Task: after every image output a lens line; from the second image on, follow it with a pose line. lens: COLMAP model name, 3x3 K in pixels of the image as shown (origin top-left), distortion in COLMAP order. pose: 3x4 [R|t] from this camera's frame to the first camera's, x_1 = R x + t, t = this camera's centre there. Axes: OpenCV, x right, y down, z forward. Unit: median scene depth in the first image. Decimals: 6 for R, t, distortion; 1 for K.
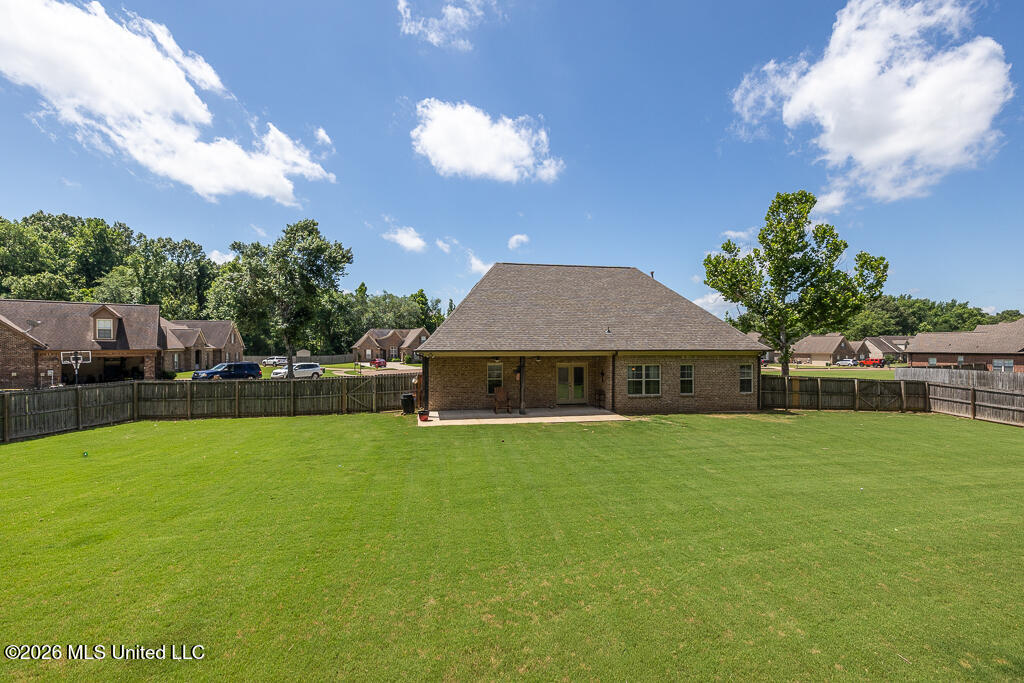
lens RADIAL K [[440.2, 0, 511.2], [0, 440.2, 351.5], [0, 0, 1]] dist [0.000510, -0.000003]
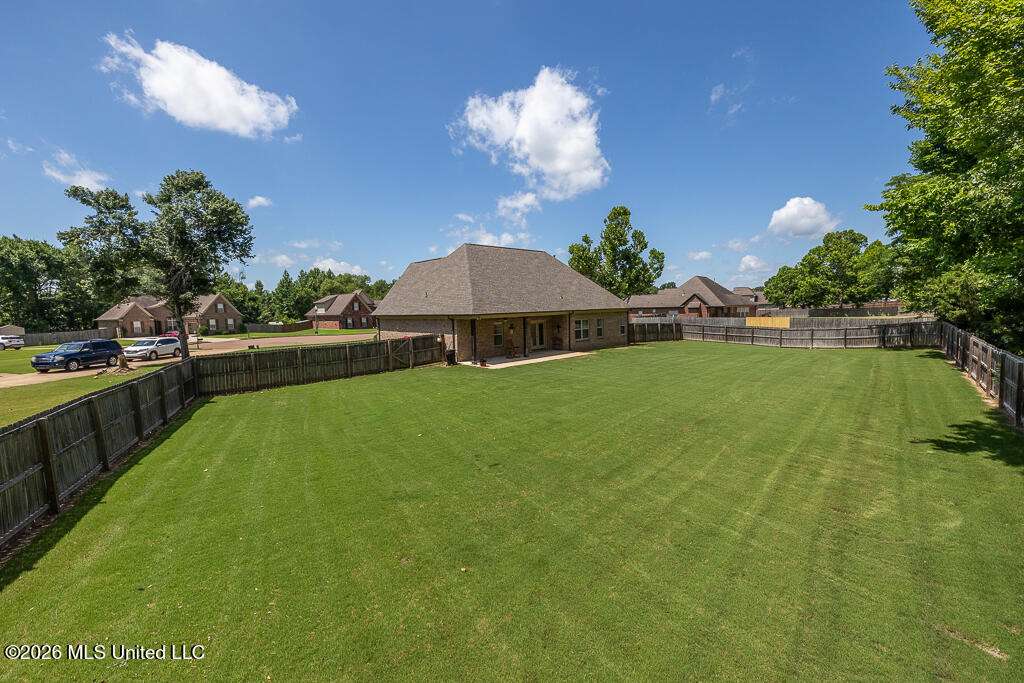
lens RADIAL K [[425.8, 0, 512.0], [0, 425.8, 341.5], [0, 0, 1]] dist [-0.000879, -0.000545]
pose [[0.841578, -0.067028, 0.535961, -0.676571], [0.032605, 0.996765, 0.073459, -0.009774], [-0.539151, -0.044347, 0.841041, -0.115854]]
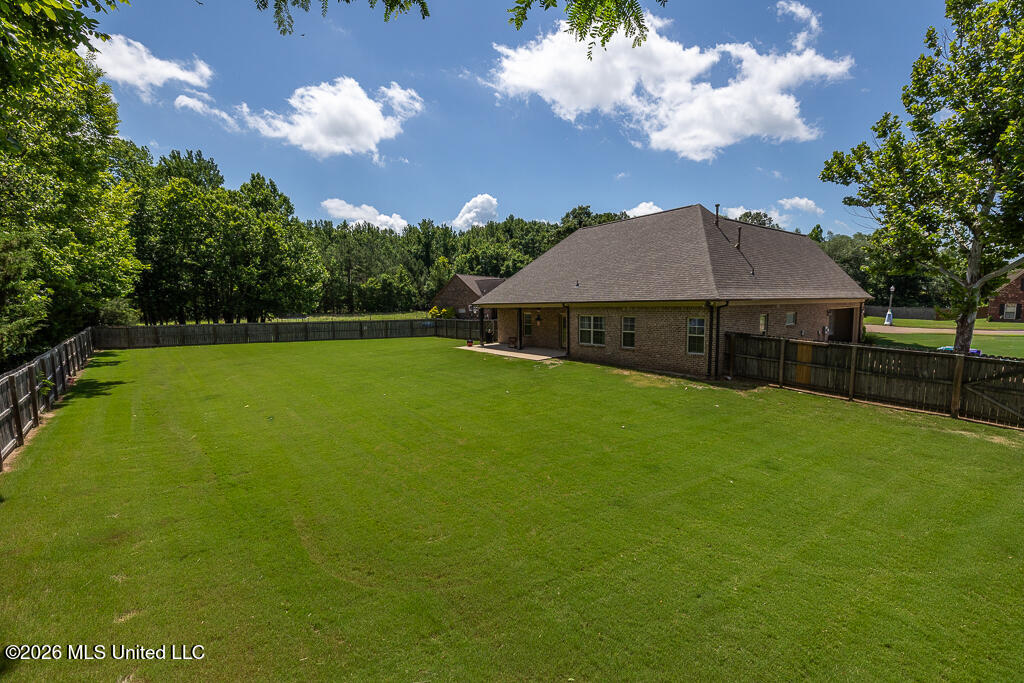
lens RADIAL K [[428.5, 0, 512.1], [0, 428.5, 347.2], [0, 0, 1]] dist [0.002769, 0.000201]
pose [[0.436323, 0.083293, -0.895926, 1.097468], [0.009568, 0.995220, 0.097184, 0.003455], [0.899739, -0.050976, 0.433441, 0.363708]]
